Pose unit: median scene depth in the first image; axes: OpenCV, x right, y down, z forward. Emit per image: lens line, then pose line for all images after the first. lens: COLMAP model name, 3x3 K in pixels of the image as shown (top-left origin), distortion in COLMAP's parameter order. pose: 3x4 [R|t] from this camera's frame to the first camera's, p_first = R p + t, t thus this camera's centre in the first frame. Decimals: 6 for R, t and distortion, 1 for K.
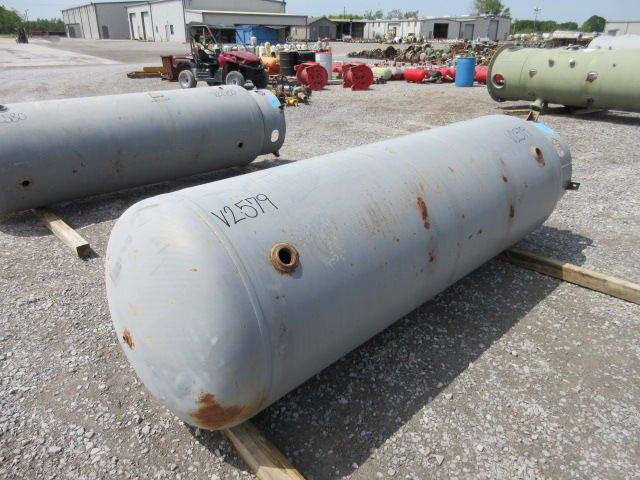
lens RADIAL K [[474.9, 0, 322.3], [0, 474.9, 241.5], [0, 0, 1]] dist [0.000611, 0.005459]
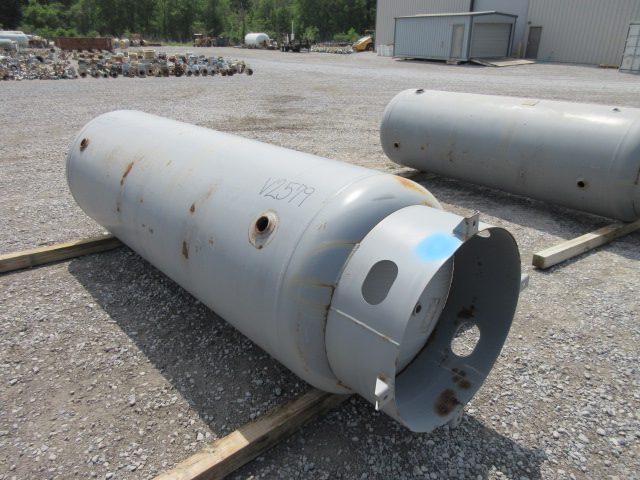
lens RADIAL K [[474.9, 0, 322.3], [0, 474.9, 241.5], [0, 0, 1]] dist [0.000611, 0.005459]
pose [[-0.054604, 0.389011, -0.919613, 0.678419], [-0.407962, 0.831918, 0.376138, -0.285670], [0.911364, 0.395706, 0.113276, 0.676268]]
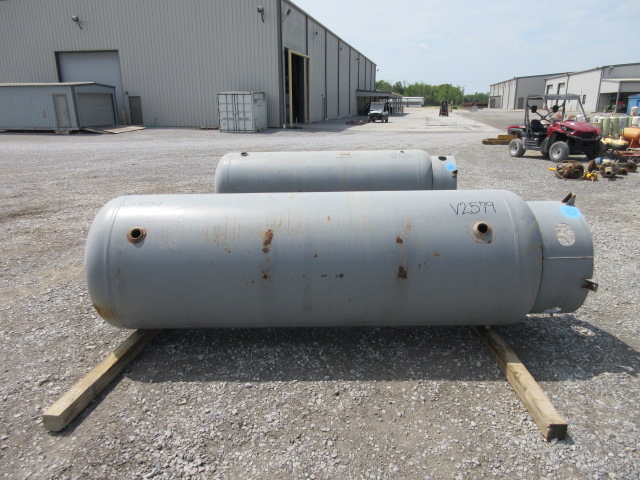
lens RADIAL K [[474.9, 0, 322.3], [0, 474.9, 241.5], [0, 0, 1]] dist [0.000611, 0.005459]
pose [[0.693932, 0.188127, -0.695030, 0.601879], [-0.276973, 0.960736, -0.016489, -0.038277], [0.664638, 0.203947, 0.718792, 0.070369]]
